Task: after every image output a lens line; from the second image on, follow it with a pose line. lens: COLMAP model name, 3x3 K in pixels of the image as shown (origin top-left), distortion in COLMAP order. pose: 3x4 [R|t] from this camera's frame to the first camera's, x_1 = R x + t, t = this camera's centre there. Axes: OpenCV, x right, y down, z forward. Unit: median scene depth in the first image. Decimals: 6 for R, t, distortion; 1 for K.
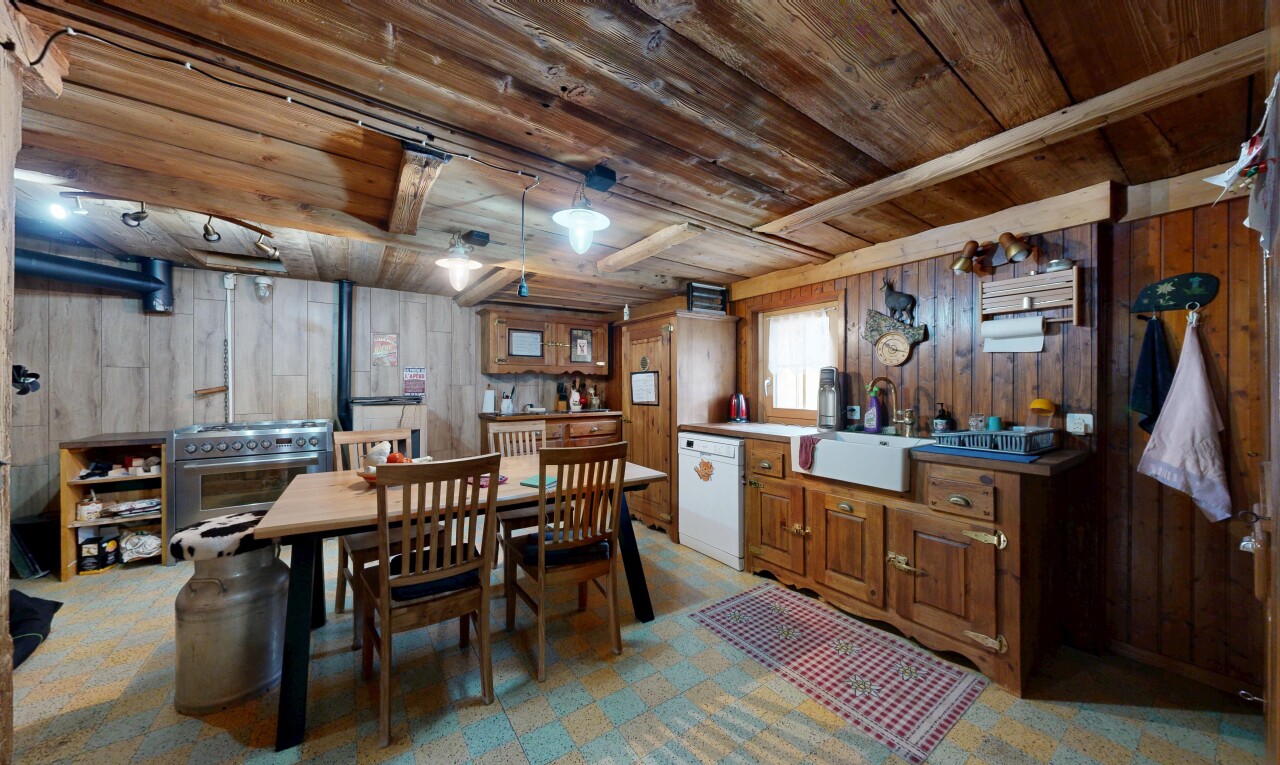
lens RADIAL K [[426.6, 0, 637.4], [0, 426.6, 384.4], [0, 0, 1]] dist [-0.003371, -0.000137]
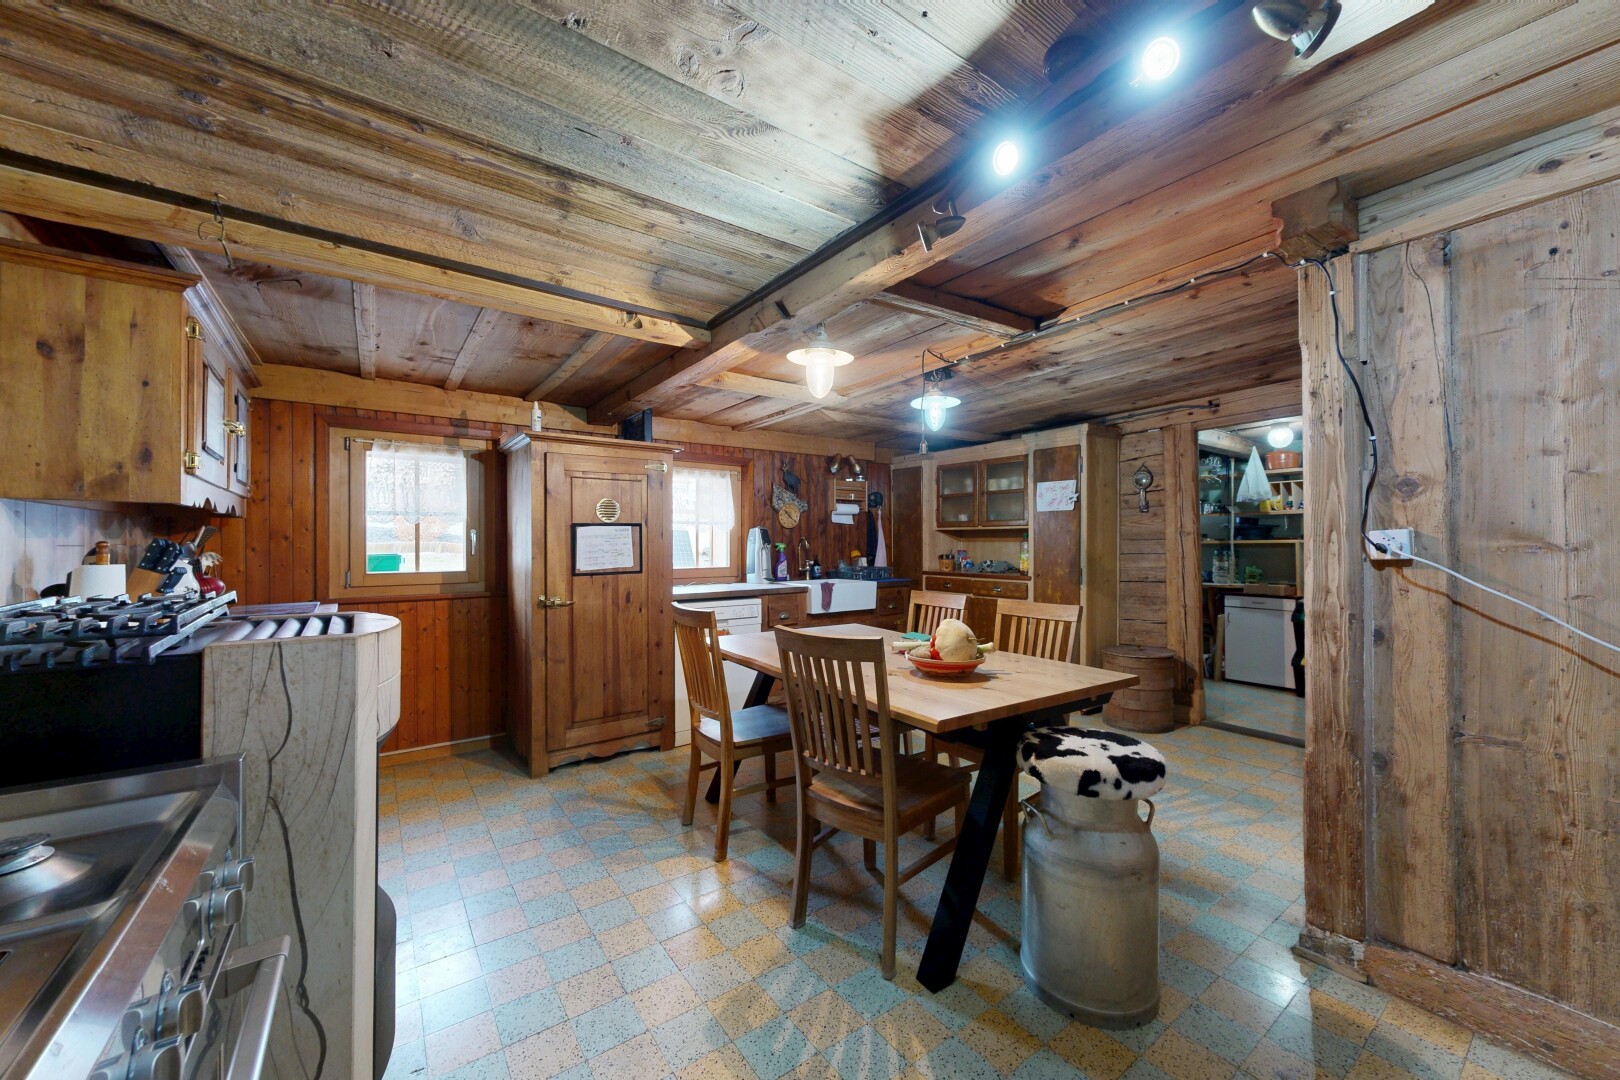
lens RADIAL K [[604.5, 0, 813.4], [0, 604.5, 543.7], [0, 0, 1]] dist [-0.001485, 0.000090]
pose [[-0.021035, -0.001905, 0.999777, -1.013466], [-0.000589, 0.999998, 0.001893, 0.000001], [-0.999779, -0.000549, -0.021036, 0.773670]]
